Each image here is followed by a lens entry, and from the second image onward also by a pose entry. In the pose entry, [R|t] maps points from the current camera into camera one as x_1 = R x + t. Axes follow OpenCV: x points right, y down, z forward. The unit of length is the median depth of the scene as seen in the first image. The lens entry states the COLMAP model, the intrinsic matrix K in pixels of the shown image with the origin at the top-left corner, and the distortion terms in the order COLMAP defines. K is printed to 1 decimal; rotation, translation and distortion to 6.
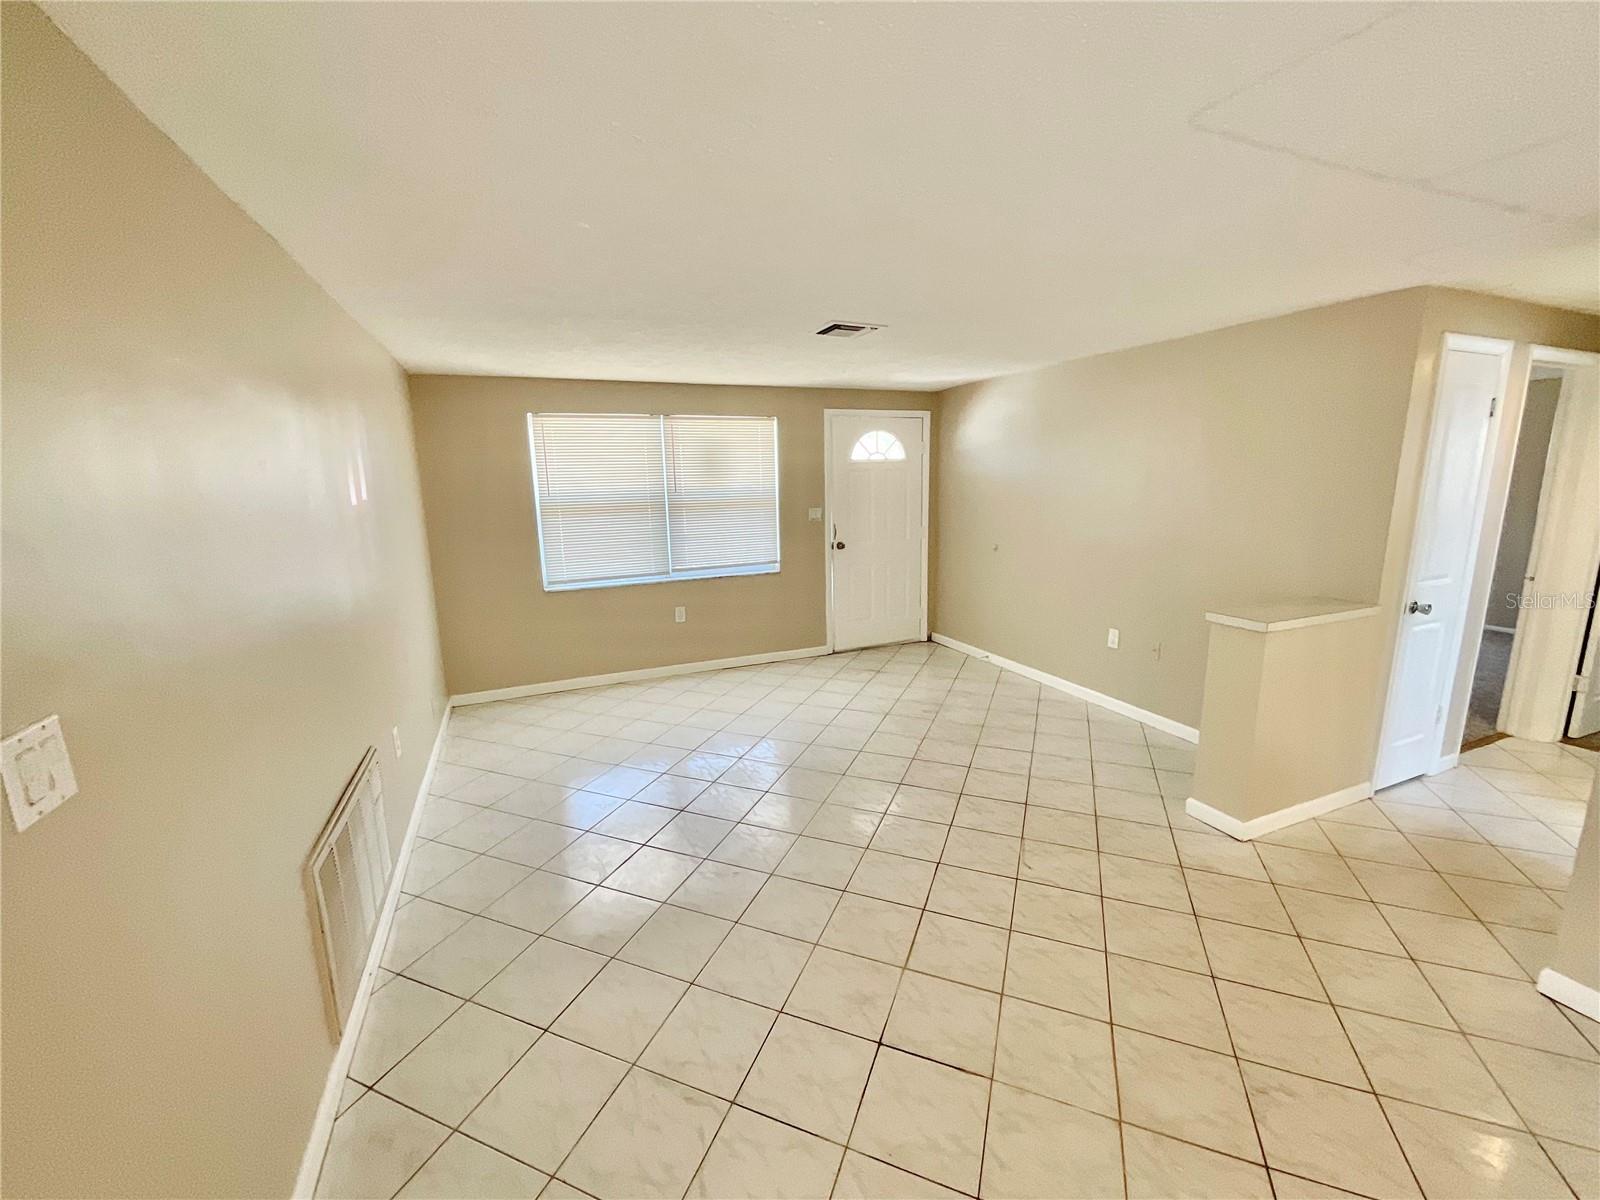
lens RADIAL K [[652.0, 0, 803.2], [0, 652.0, 598.5], [0, 0, 1]] dist [0.001576, 0.000242]
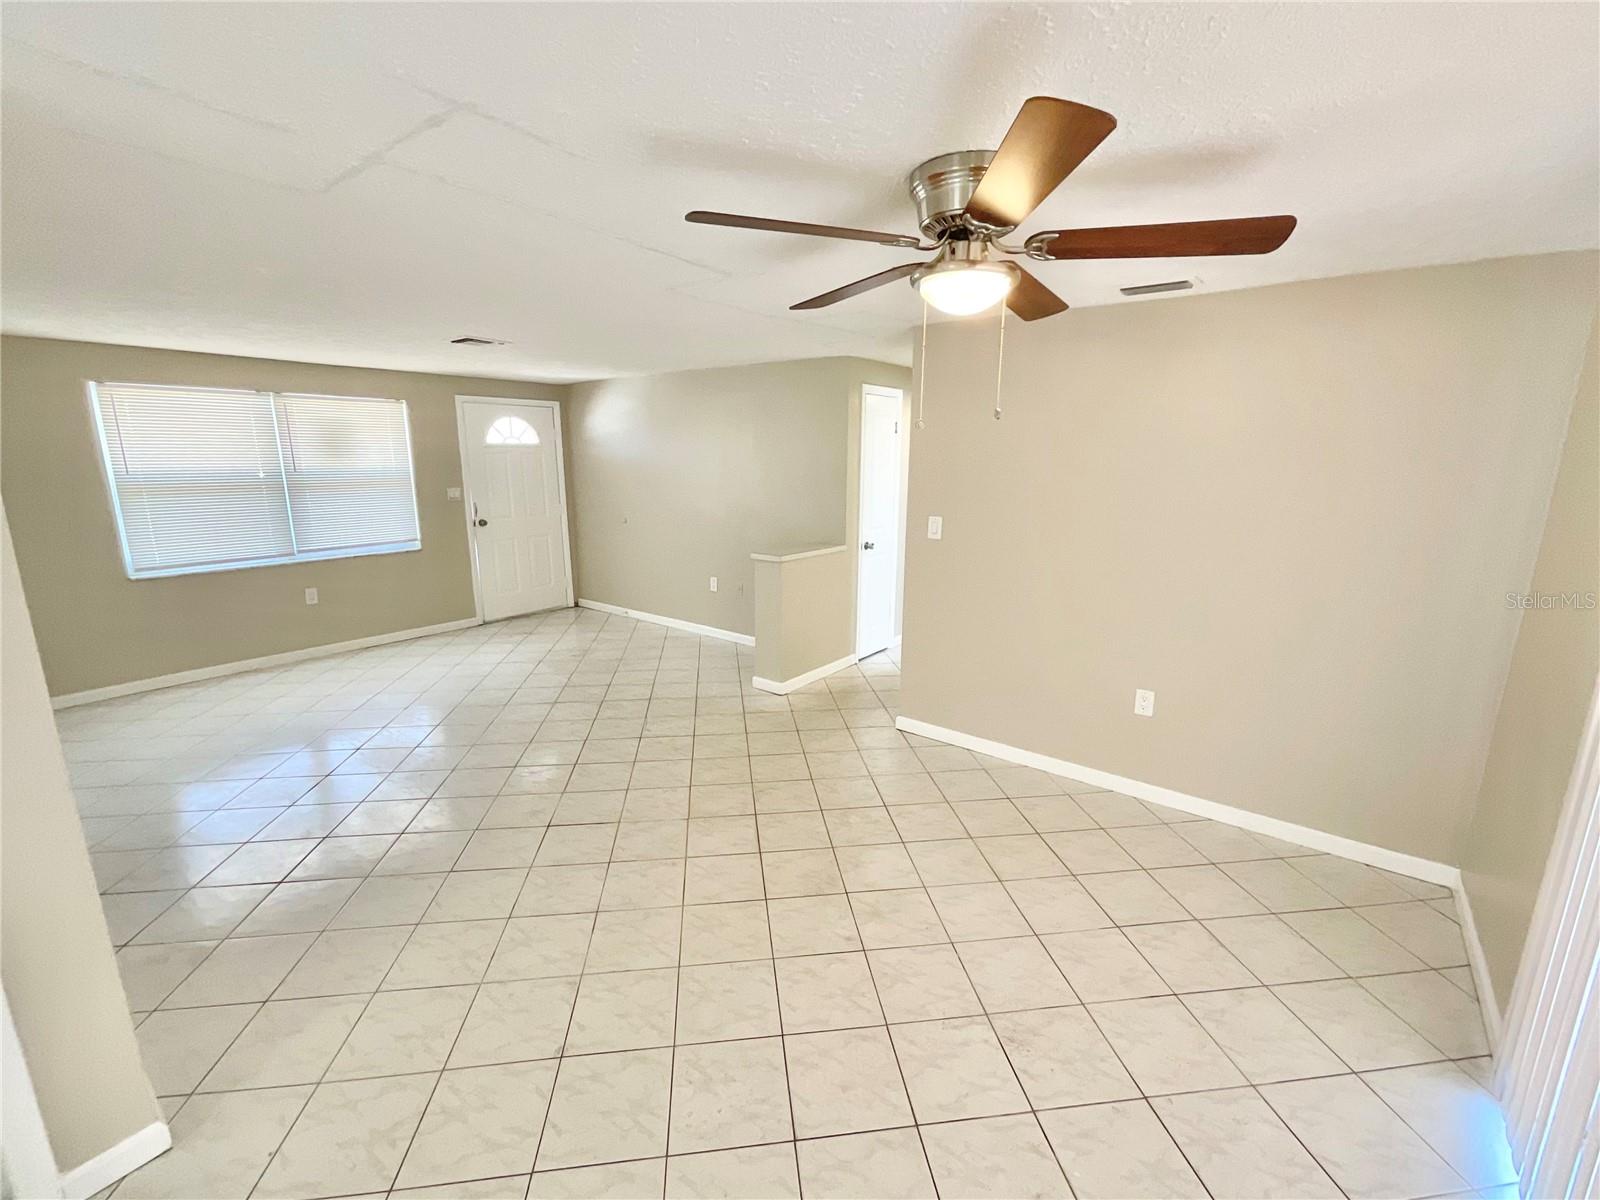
lens RADIAL K [[680.8, 0, 800.0], [0, 680.8, 600.0], [0, 0, 1]] dist [0.001503, 0.000444]
pose [[0.876025, -0.080547, 0.475492, -0.031891], [0.070733, 0.996751, 0.038531, 0.043759], [-0.477051, -0.000121, 0.878876, -0.264724]]
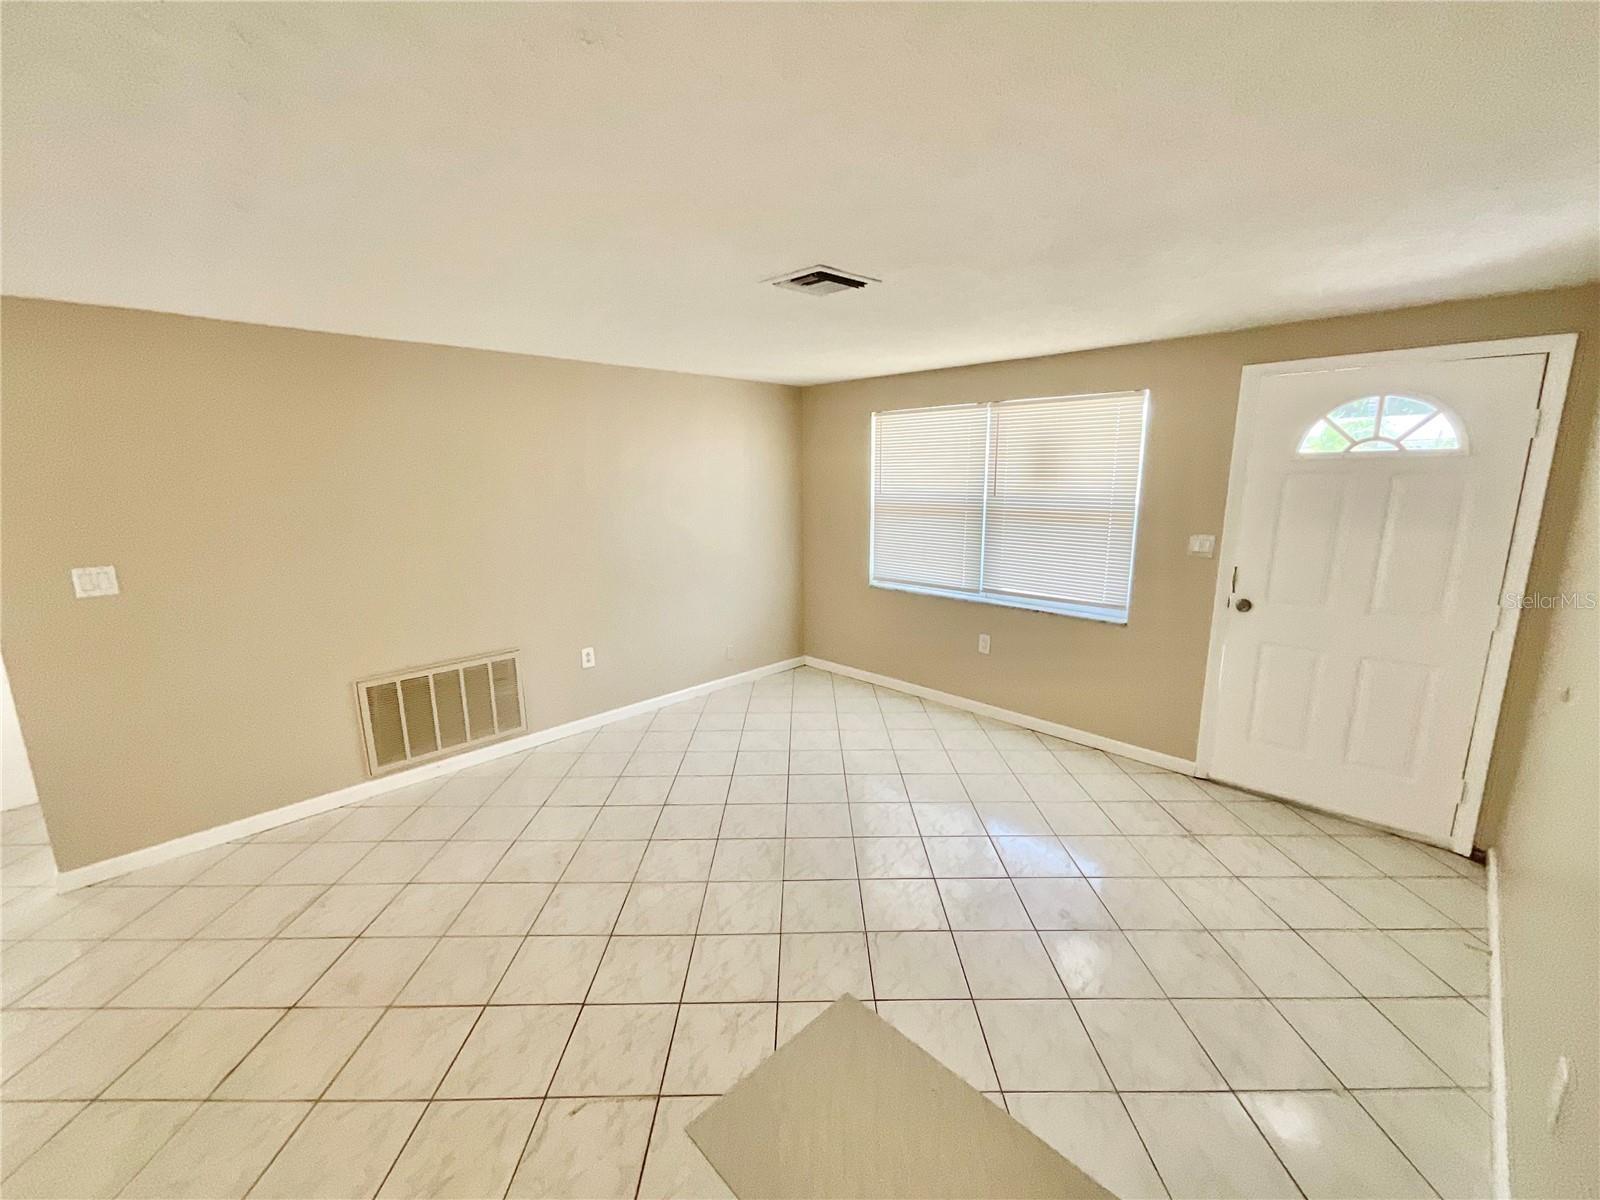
lens RADIAL K [[652.0, 0, 803.2], [0, 652.0, 598.5], [0, 0, 1]] dist [0.001576, 0.000242]
pose [[0.365759, 0.198219, -0.909357, 0.478193], [-0.173012, 0.974508, 0.142832, -0.112190], [0.914487, 0.105088, 0.390729, 0.469322]]
